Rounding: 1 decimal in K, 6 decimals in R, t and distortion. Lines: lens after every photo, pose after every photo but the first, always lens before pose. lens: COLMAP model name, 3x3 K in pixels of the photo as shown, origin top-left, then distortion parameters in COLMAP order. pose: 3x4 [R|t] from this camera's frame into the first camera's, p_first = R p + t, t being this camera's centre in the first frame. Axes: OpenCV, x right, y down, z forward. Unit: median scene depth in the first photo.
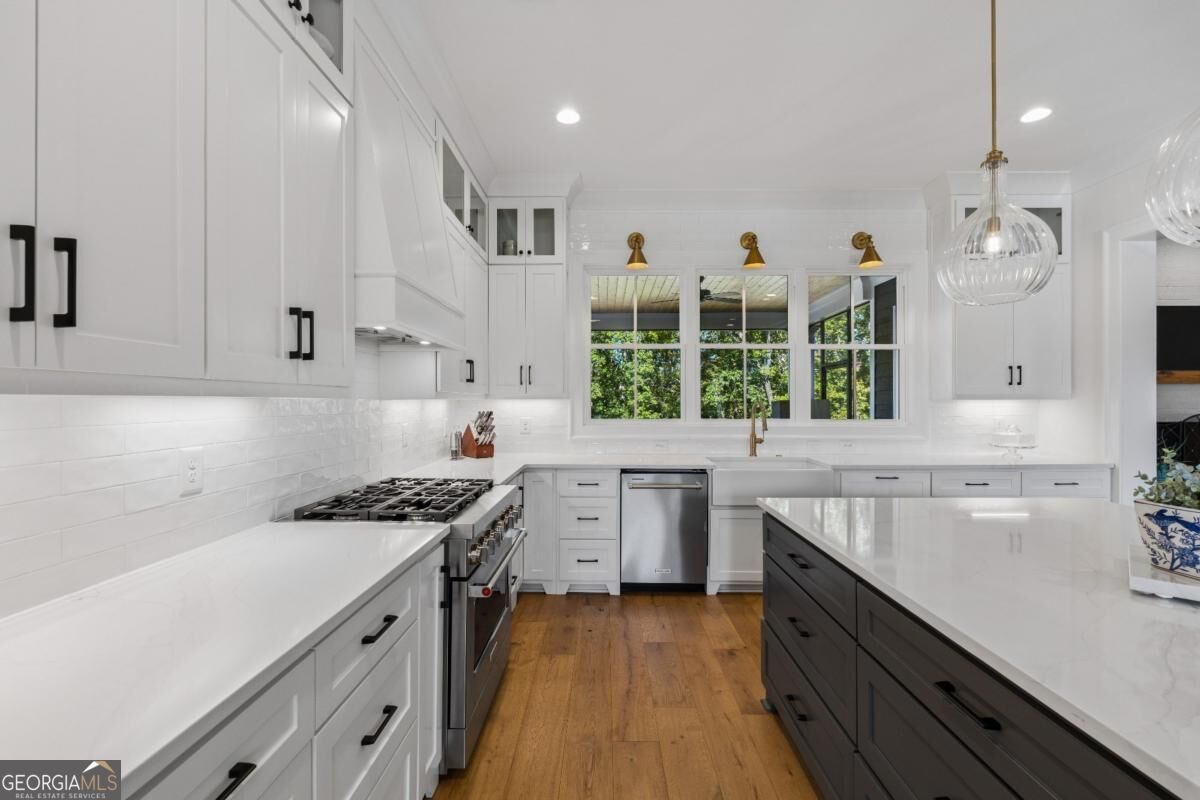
lens RADIAL K [[548.7, 0, 599.3], [0, 548.7, 404.3], [0, 0, 1]] dist [0.001410, 0.000337]
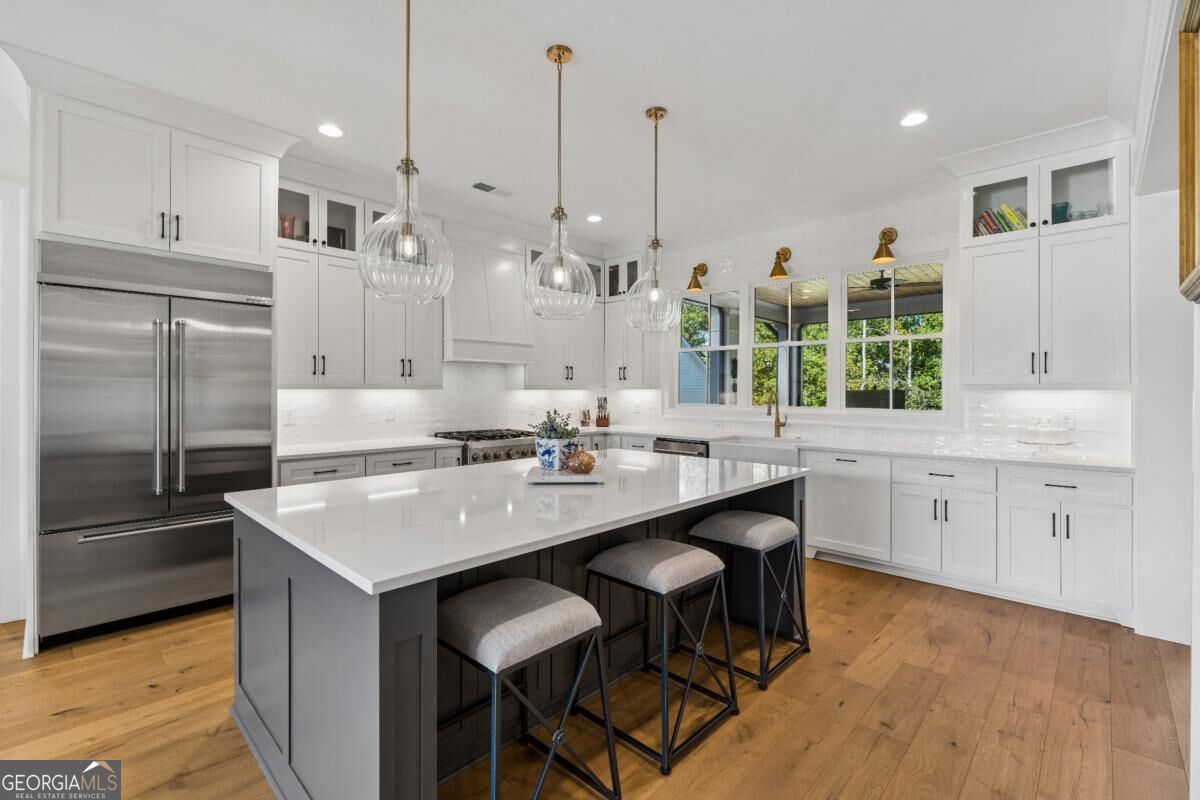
lens RADIAL K [[548.7, 0, 599.3], [0, 548.7, 404.3], [0, 0, 1]] dist [0.001410, 0.000337]
pose [[0.712337, 0.019480, -0.701568, 0.837679], [-0.009538, 0.999791, 0.018076, 0.005380], [0.701773, -0.006185, 0.712374, -0.121158]]
